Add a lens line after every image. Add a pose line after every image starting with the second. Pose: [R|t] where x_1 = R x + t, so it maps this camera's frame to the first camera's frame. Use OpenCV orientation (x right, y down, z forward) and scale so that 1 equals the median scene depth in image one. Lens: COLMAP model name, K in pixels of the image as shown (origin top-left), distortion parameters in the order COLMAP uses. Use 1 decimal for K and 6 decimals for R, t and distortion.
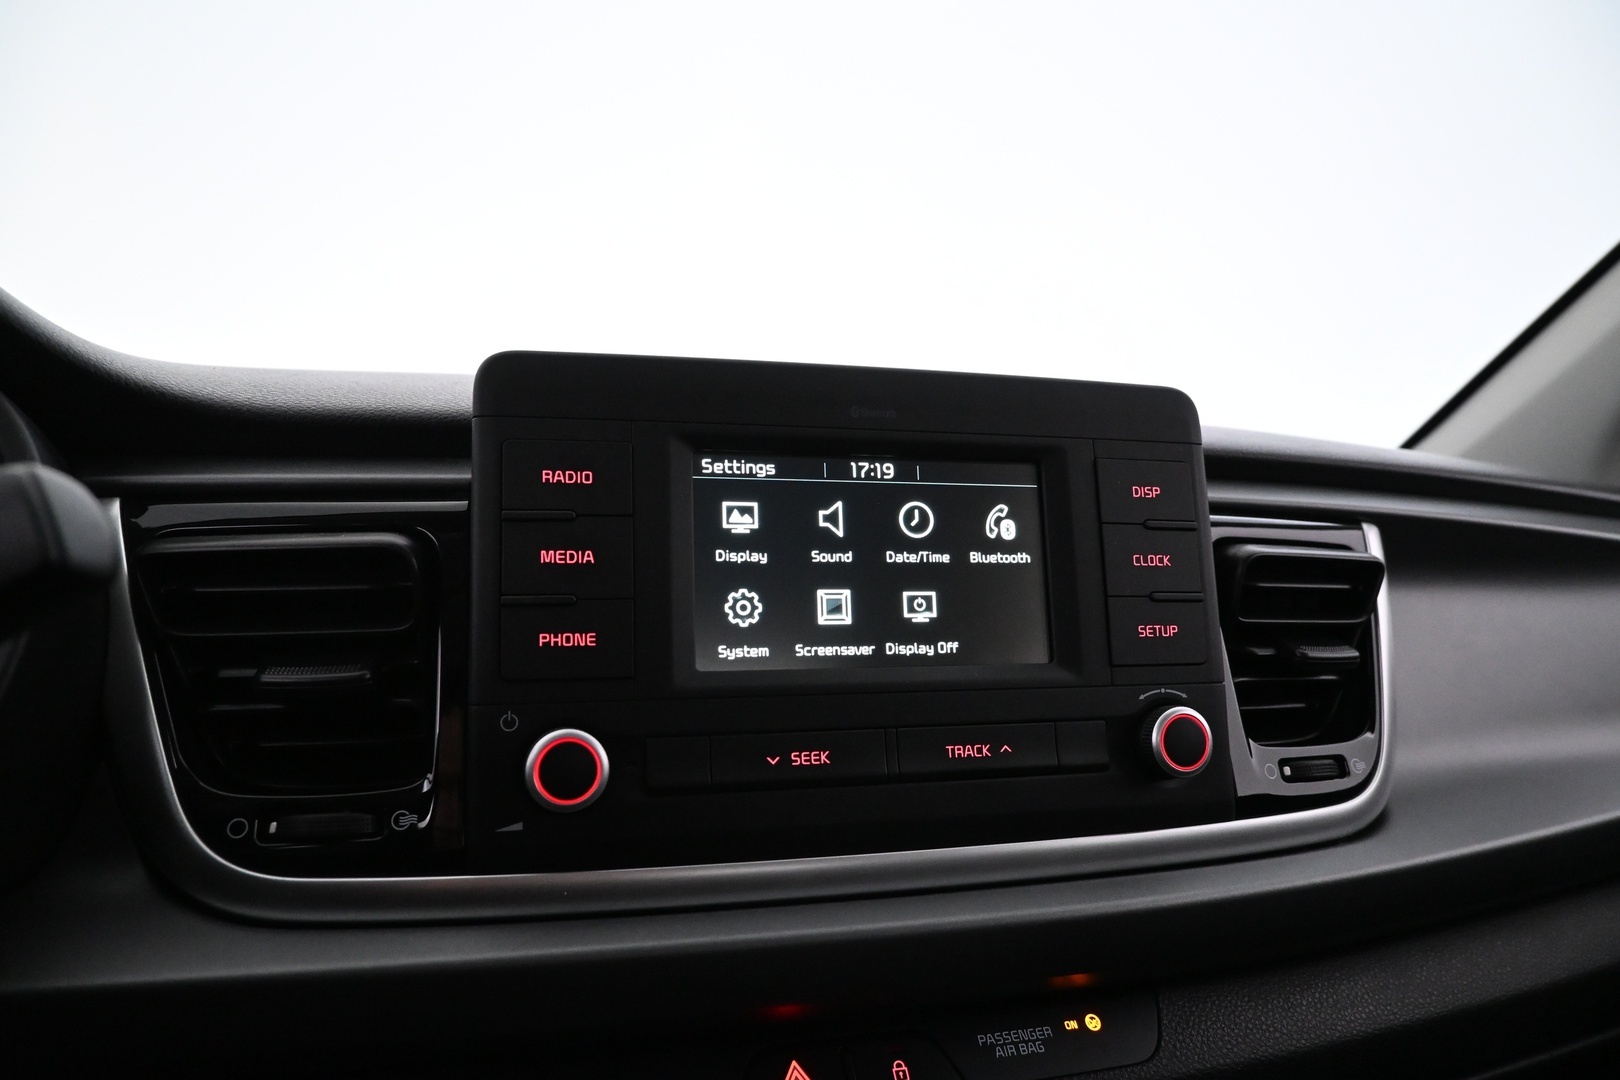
lens RADIAL K [[1087.3, 0, 809.3], [0, 1087.3, 531.9], [0, 0, 1]] dist [-0.008166, 0.001626]
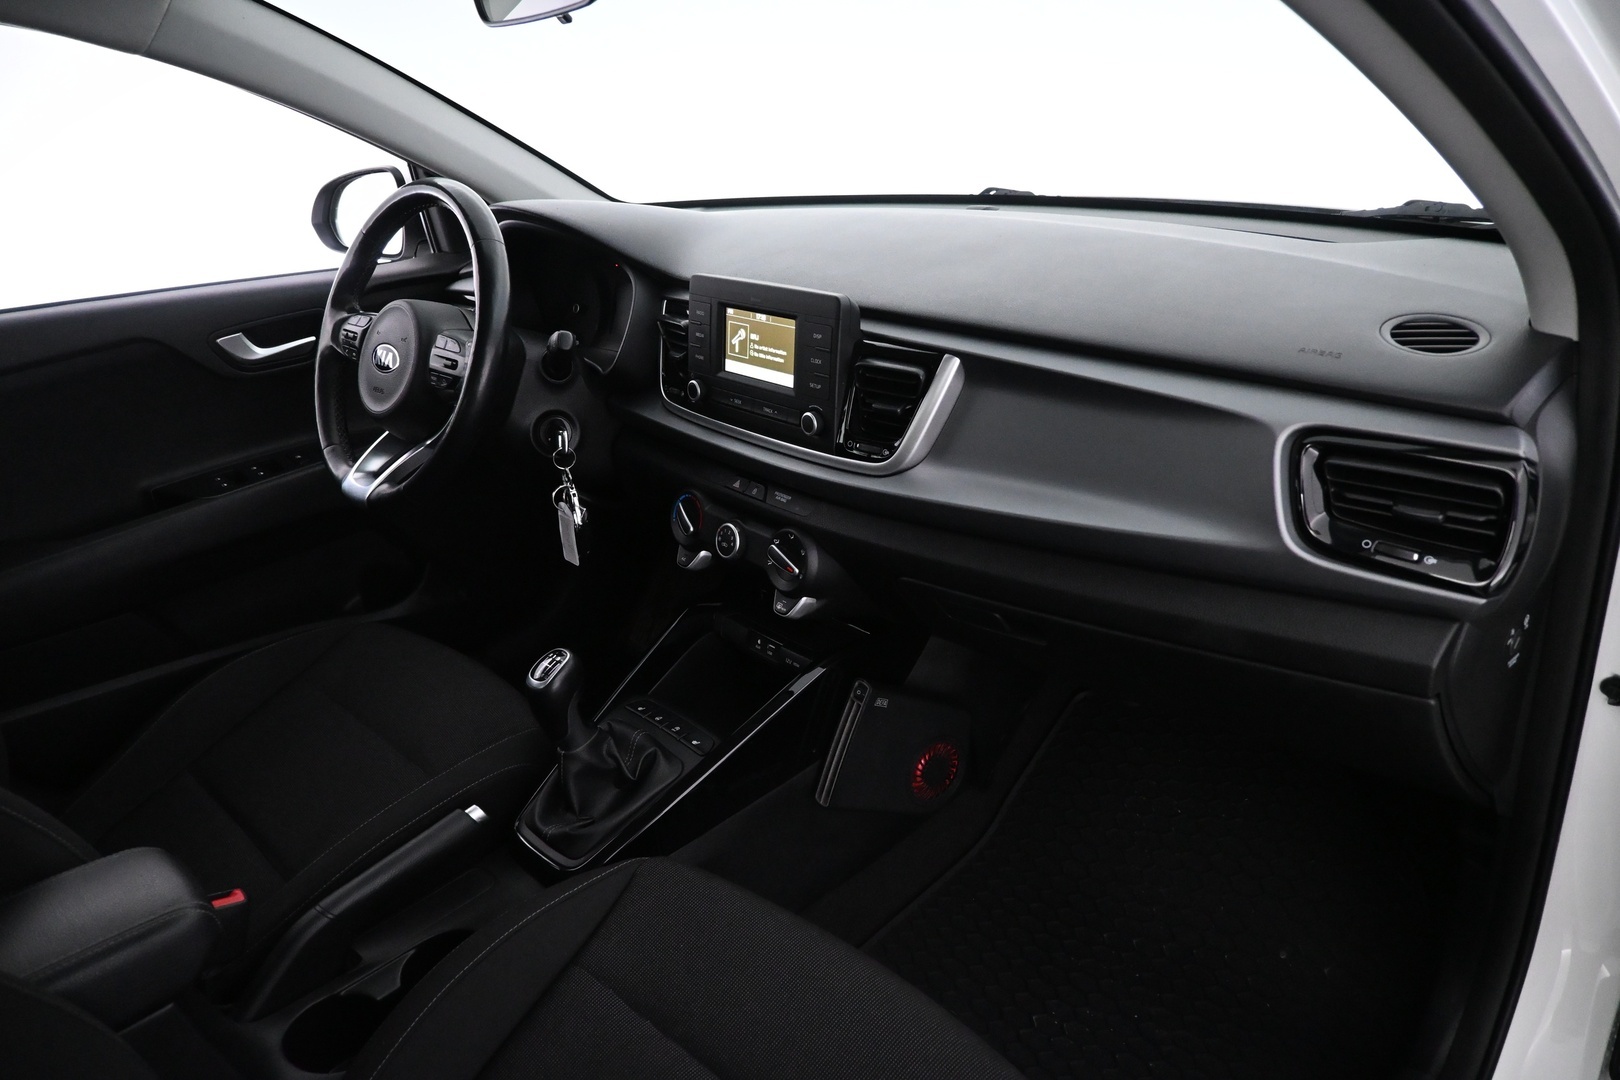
lens RADIAL K [[1087.3, 0, 814.3], [0, 1087.3, 544.0], [0, 0, 1]] dist [-0.008166, 0.001626]
pose [[0.413209, 0.332843, -0.847629, 3.090333], [0.084161, 0.912867, 0.399488, -0.720808], [0.906739, -0.236410, 0.349192, -0.107878]]
